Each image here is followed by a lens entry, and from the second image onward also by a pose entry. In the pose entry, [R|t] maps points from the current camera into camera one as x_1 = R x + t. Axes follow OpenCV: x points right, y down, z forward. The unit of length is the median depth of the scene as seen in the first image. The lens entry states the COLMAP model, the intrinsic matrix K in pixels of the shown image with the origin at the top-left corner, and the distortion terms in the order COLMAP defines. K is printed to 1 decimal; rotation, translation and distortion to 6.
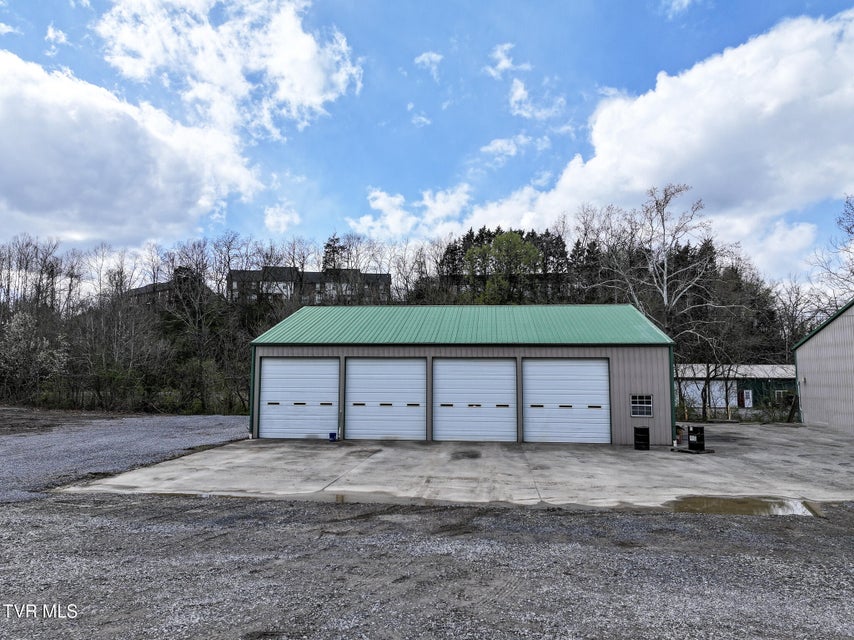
lens RADIAL K [[598.4, 0, 427.0], [0, 598.4, 320.0], [0, 0, 1]] dist [0.008246, 0.002096]
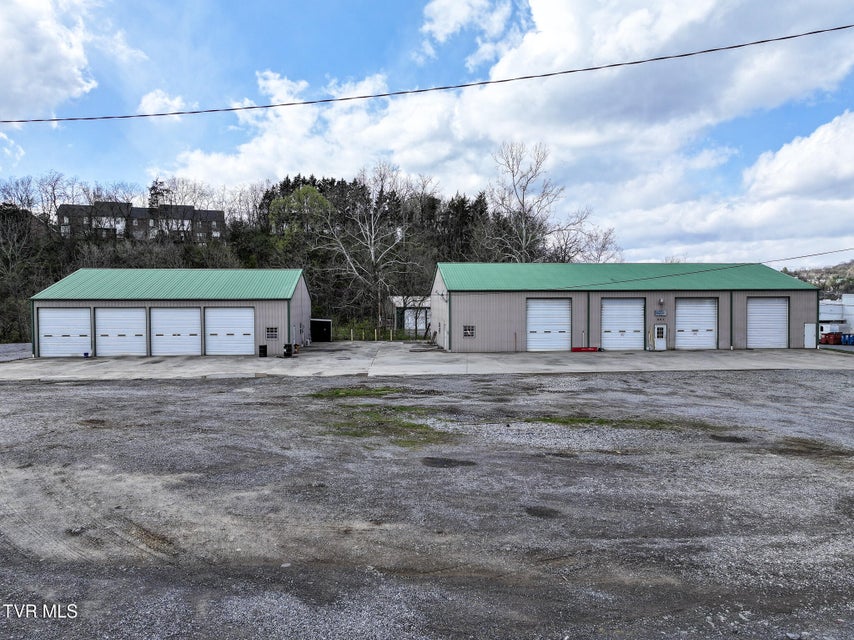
lens RADIAL K [[598.4, 0, 427.0], [0, 598.4, 320.0], [0, 0, 1]] dist [0.008246, 0.002096]
pose [[0.981209, -0.014078, 0.192435, 0.437082], [-0.011197, 0.991499, 0.129628, -0.125609], [-0.192624, -0.129347, 0.972710, -0.774406]]
